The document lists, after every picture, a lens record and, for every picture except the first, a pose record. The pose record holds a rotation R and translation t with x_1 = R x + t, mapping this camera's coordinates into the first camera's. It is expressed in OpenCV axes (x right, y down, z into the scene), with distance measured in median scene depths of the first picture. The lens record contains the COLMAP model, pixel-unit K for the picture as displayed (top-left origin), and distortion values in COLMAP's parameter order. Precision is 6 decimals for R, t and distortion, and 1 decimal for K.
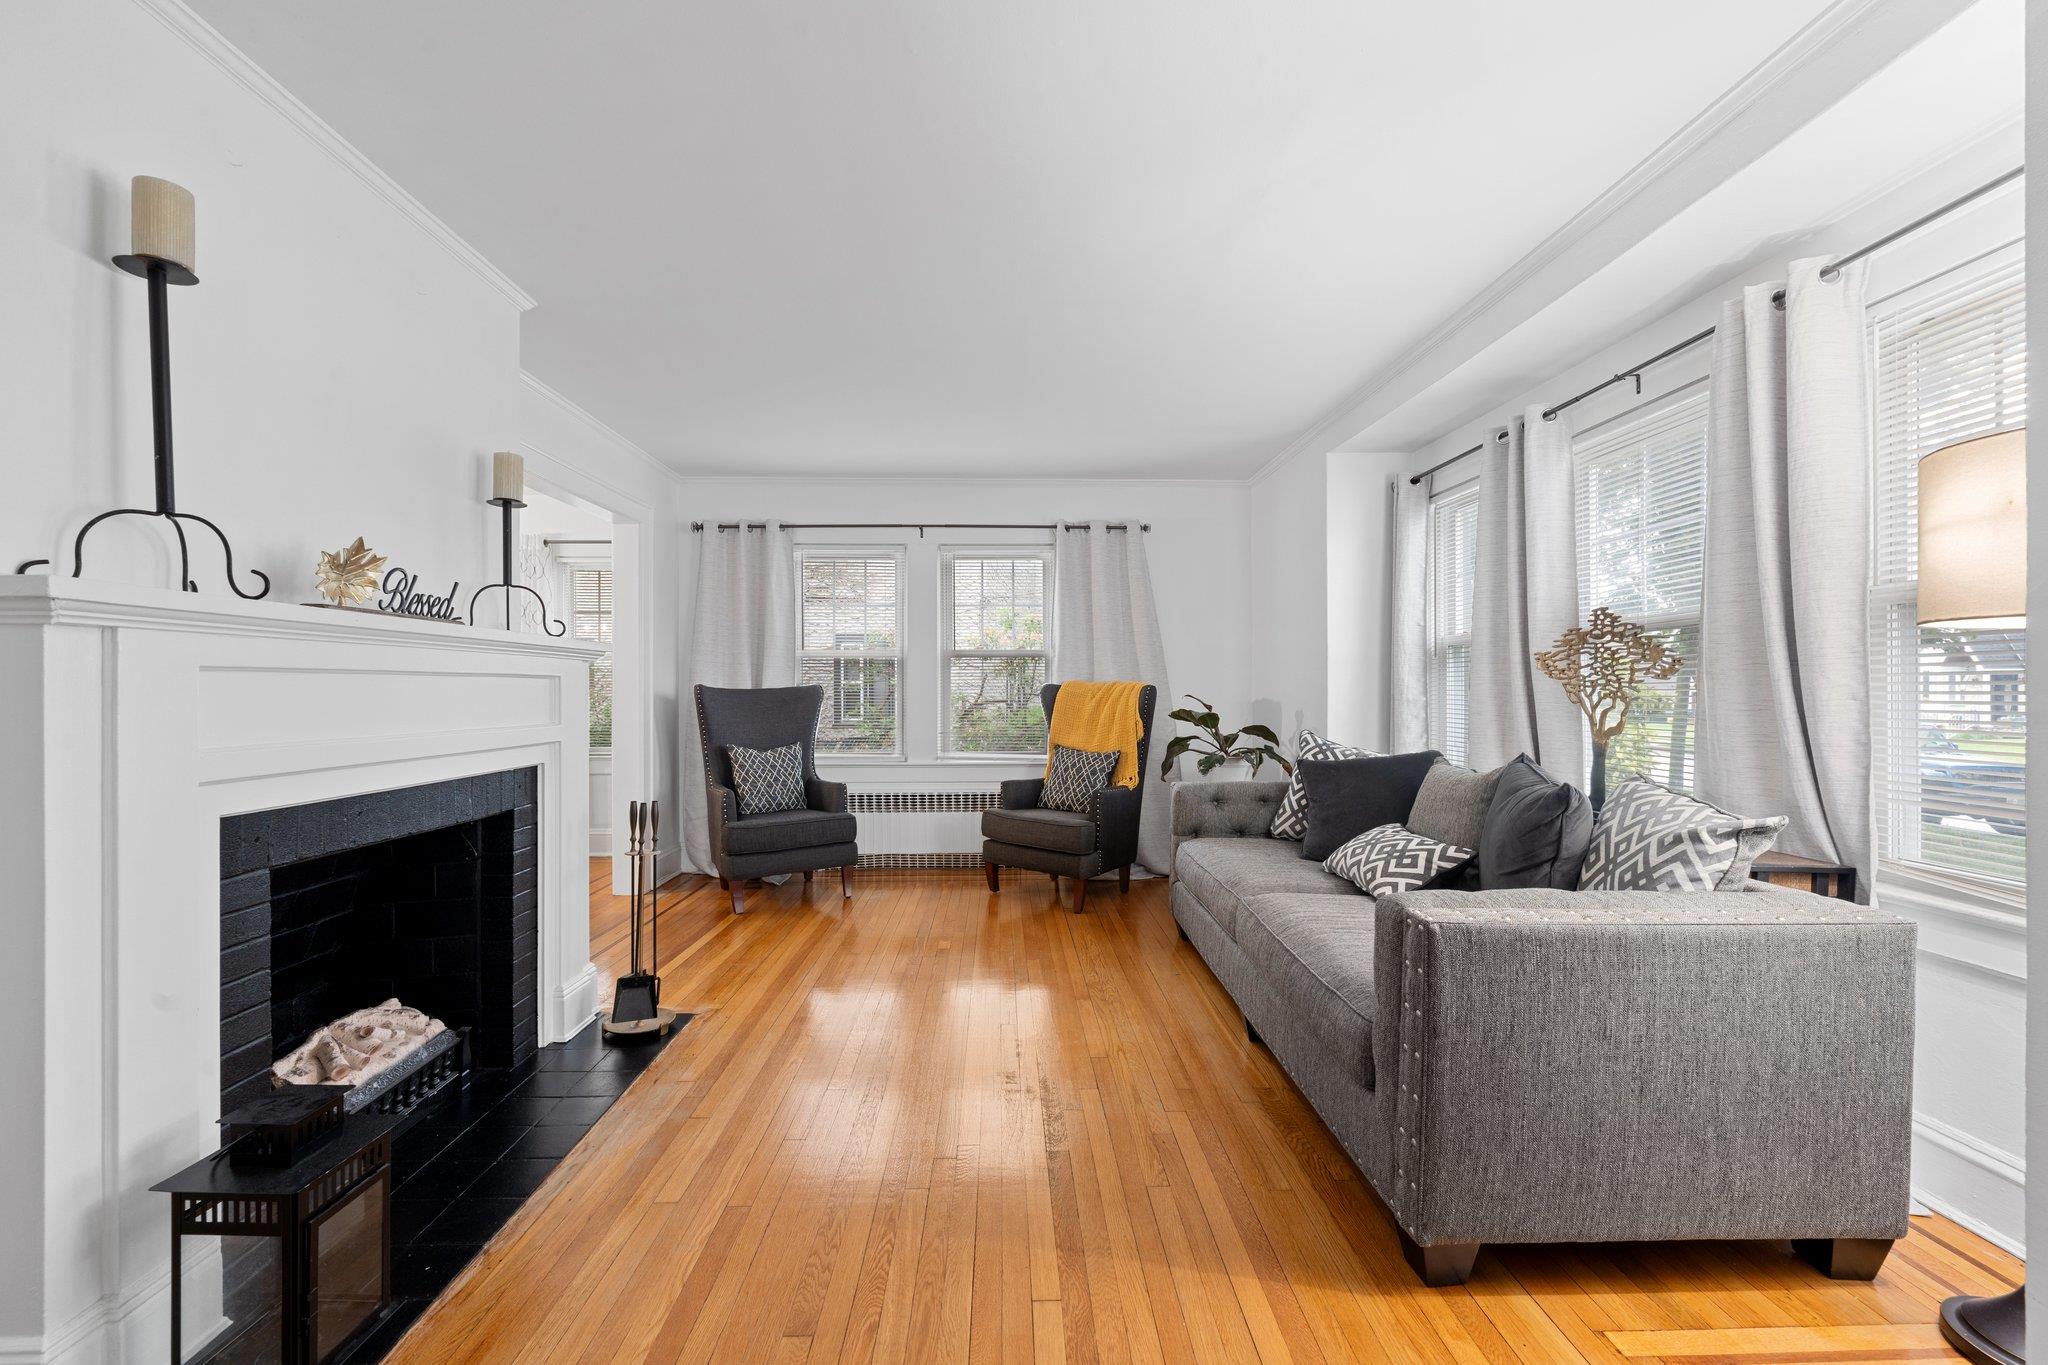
lens RADIAL K [[828.8, 0, 1023.5], [0, 828.8, 692.0], [0, 0, 1]] dist [0.001677, -0.001011]
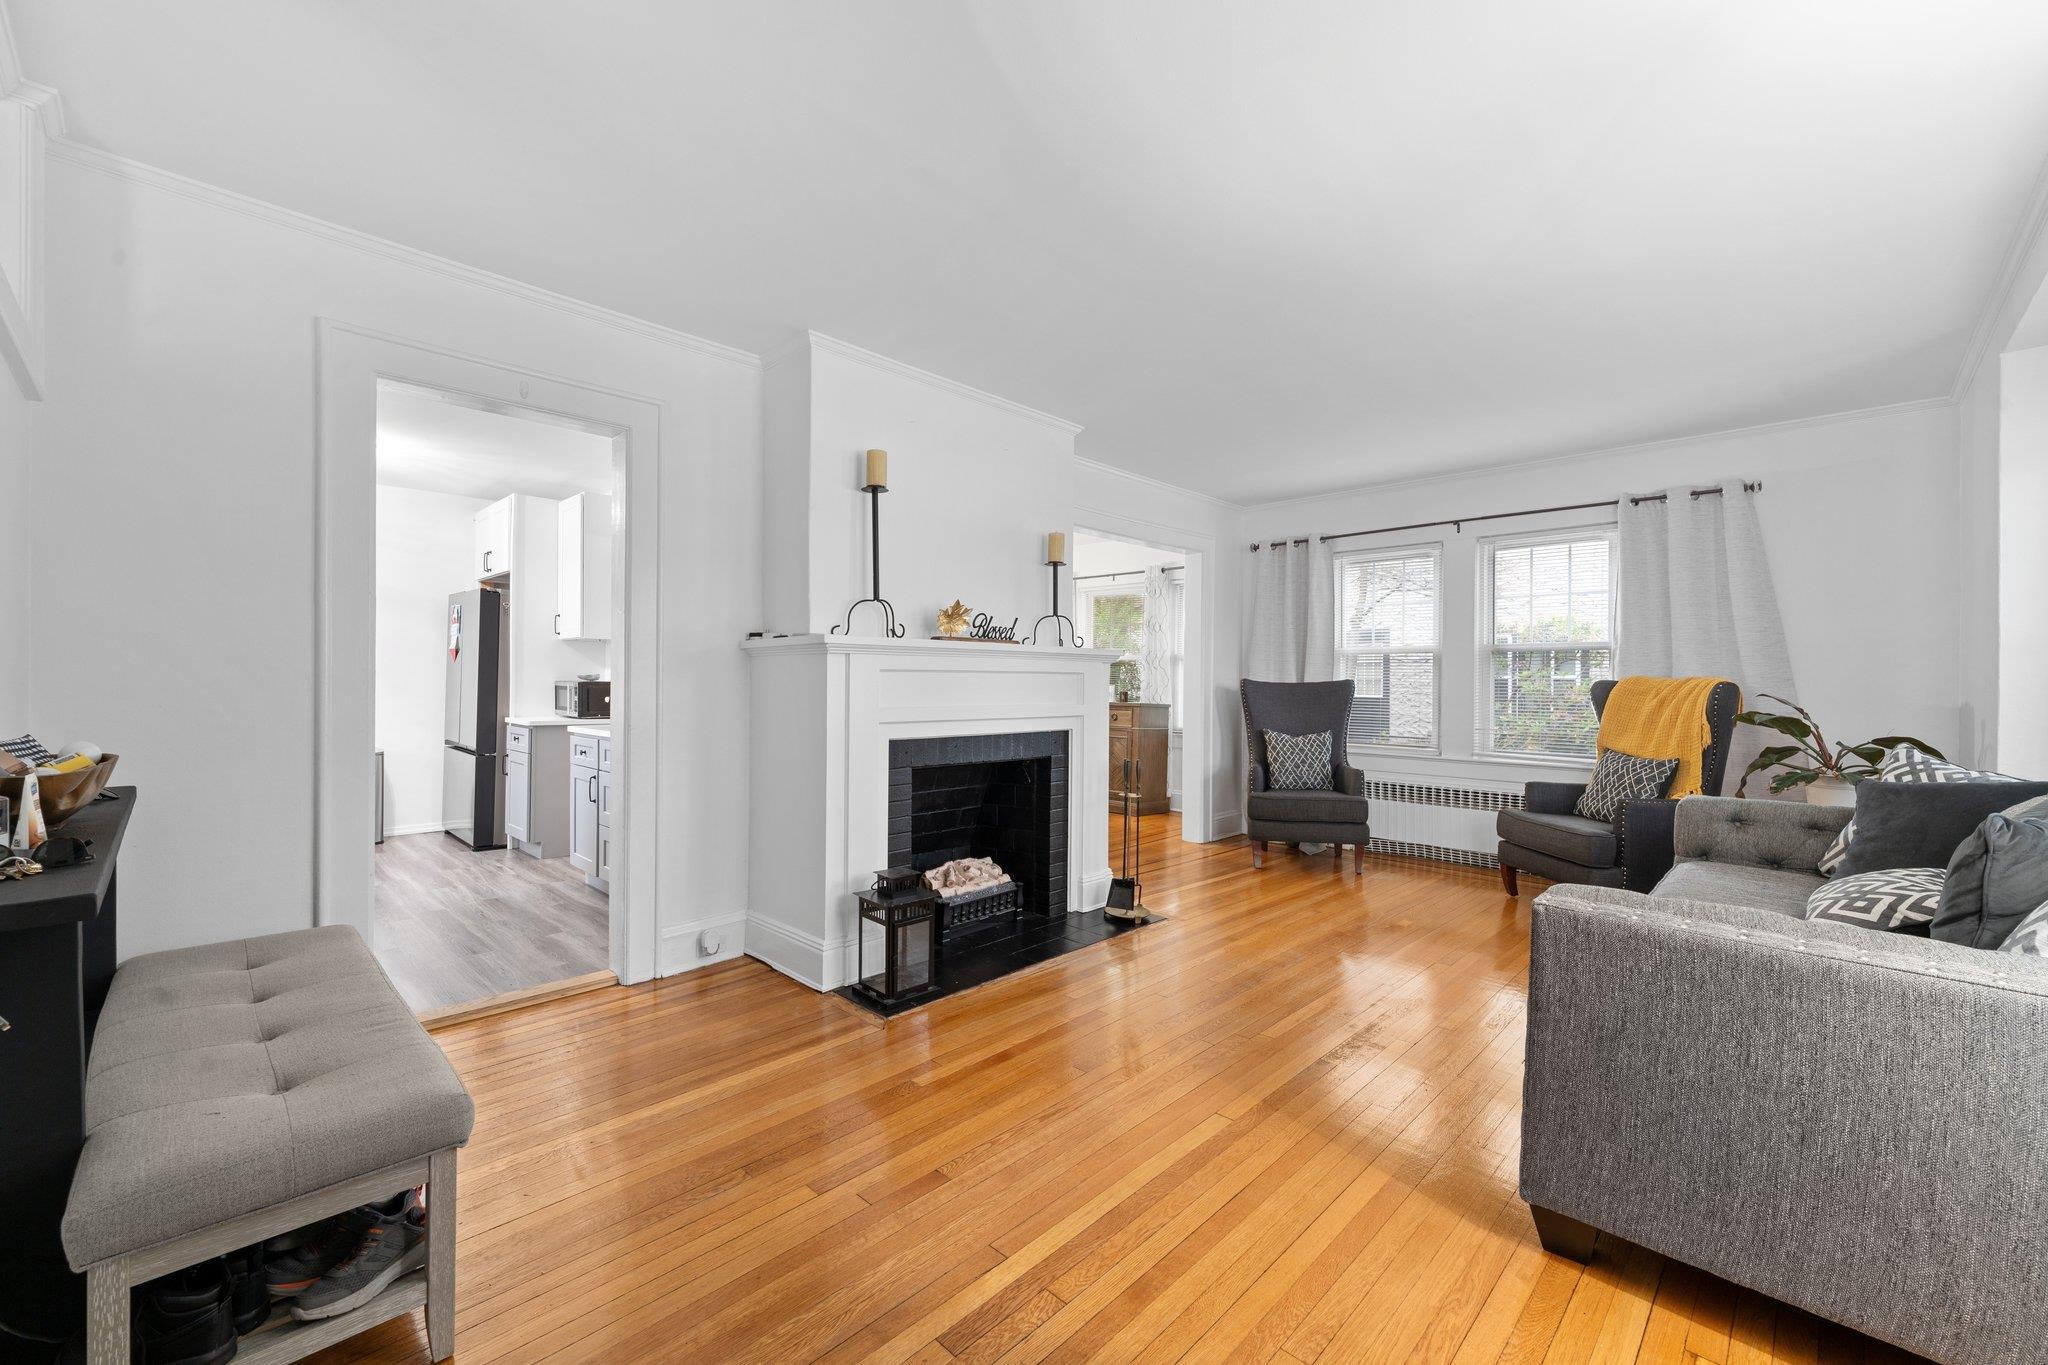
lens RADIAL K [[828.8, 0, 1026.3], [0, 828.8, 689.8], [0, 0, 1]] dist [0.001677, -0.001011]
pose [[0.689438, 0.013754, -0.724214, 0.477095], [-0.010581, 0.999904, 0.008917, -0.000817], [0.724267, 0.001515, 0.689518, -0.129507]]
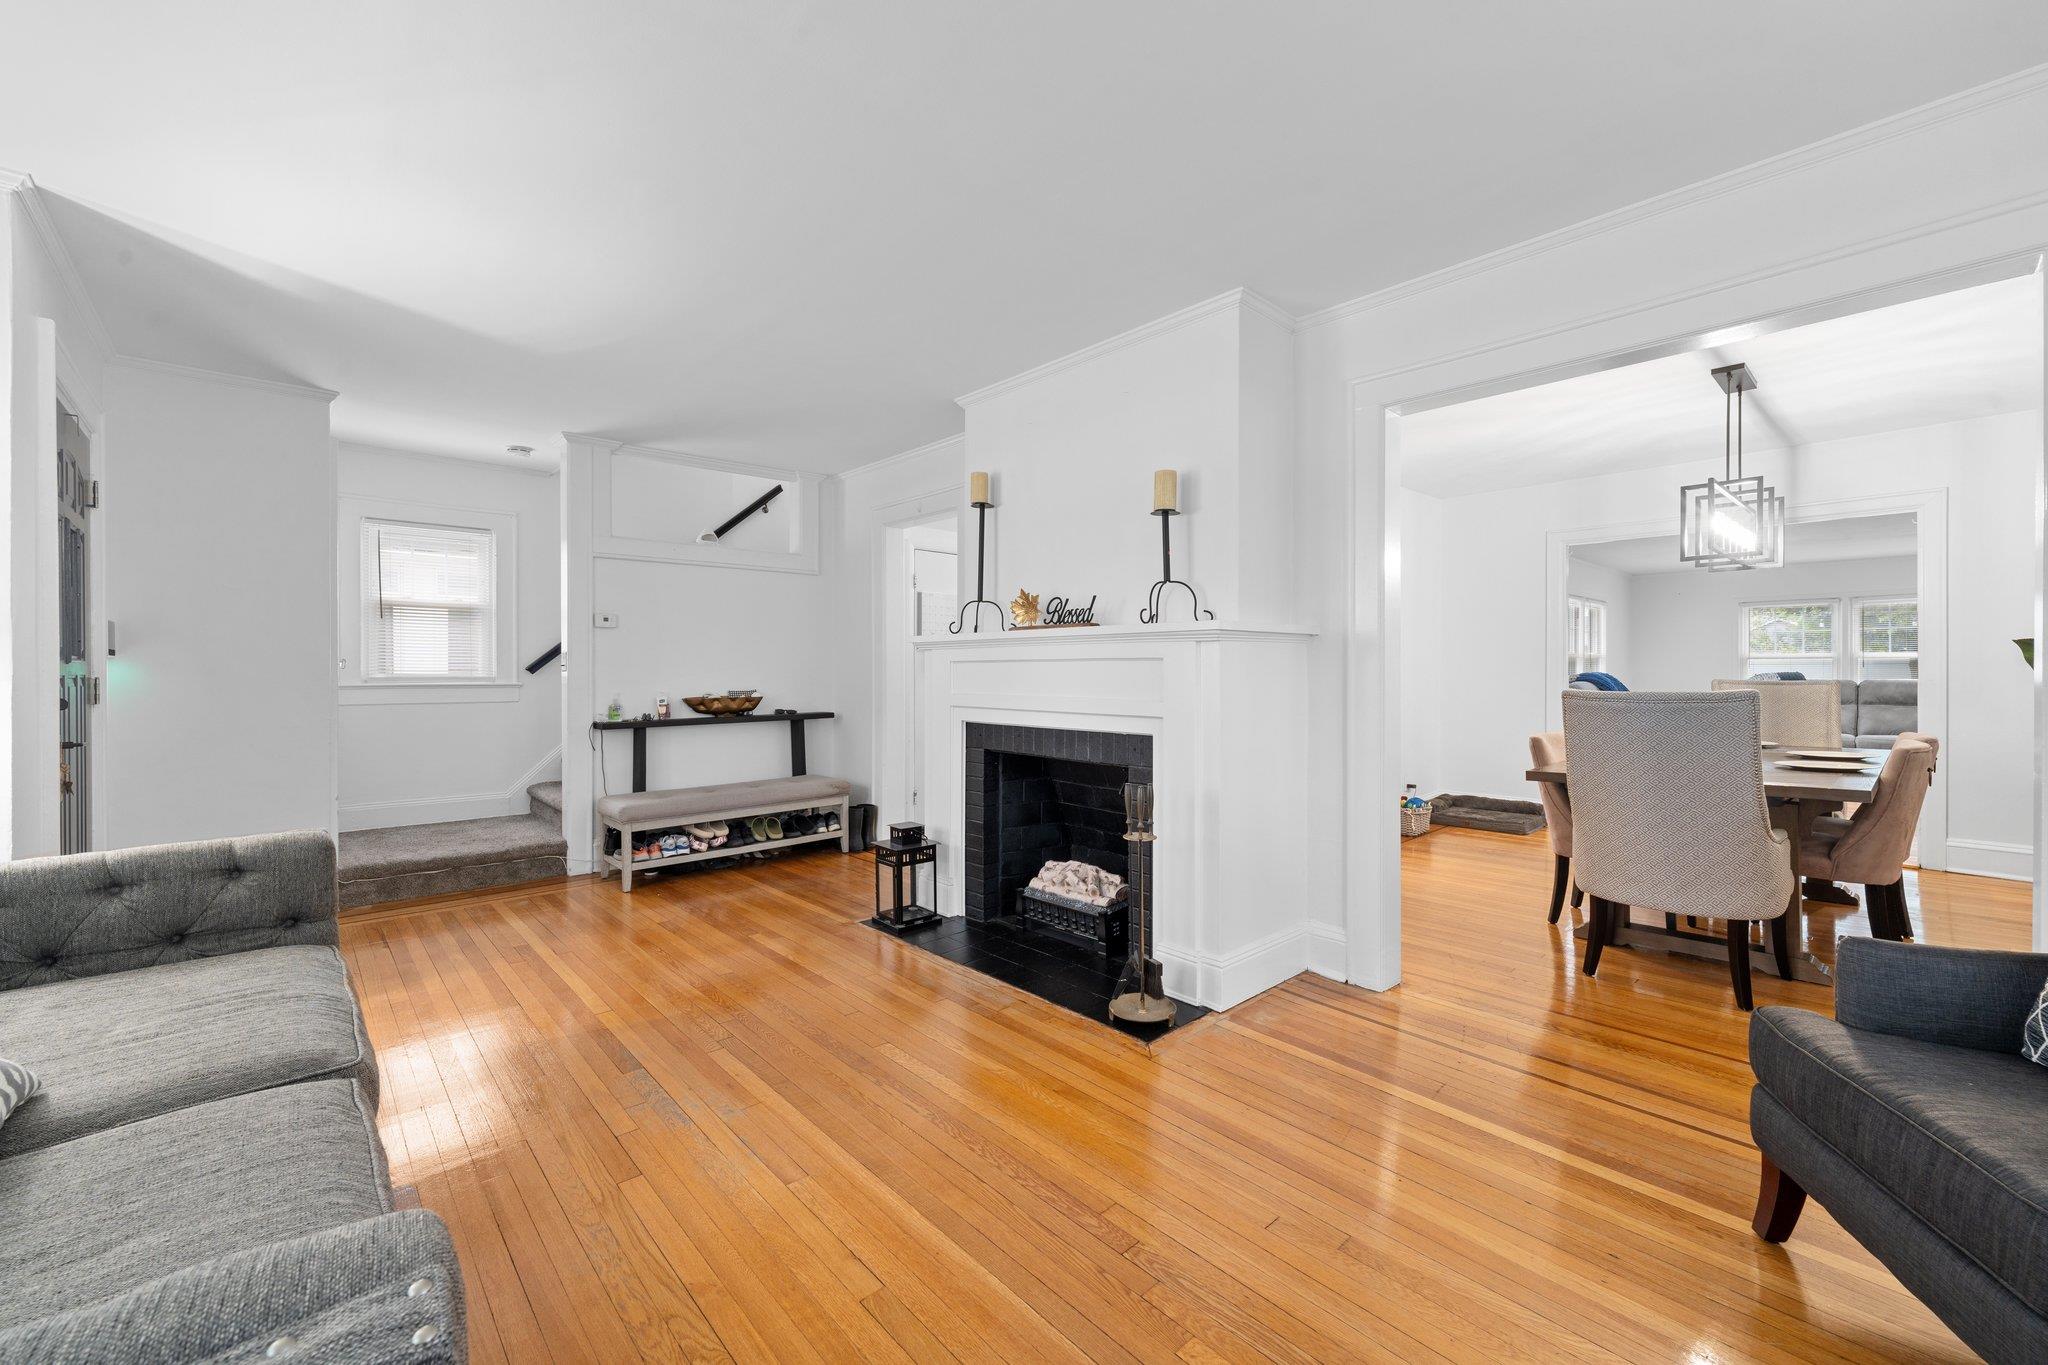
lens RADIAL K [[828.8, 0, 1025.7], [0, 828.8, 675.3], [0, 0, 1]] dist [0.001677, -0.001011]
pose [[-0.763852, 0.005652, -0.645367, 0.288213], [-0.001618, 0.999942, 0.010671, -0.008150], [0.645389, 0.009195, -0.763798, 1.736269]]
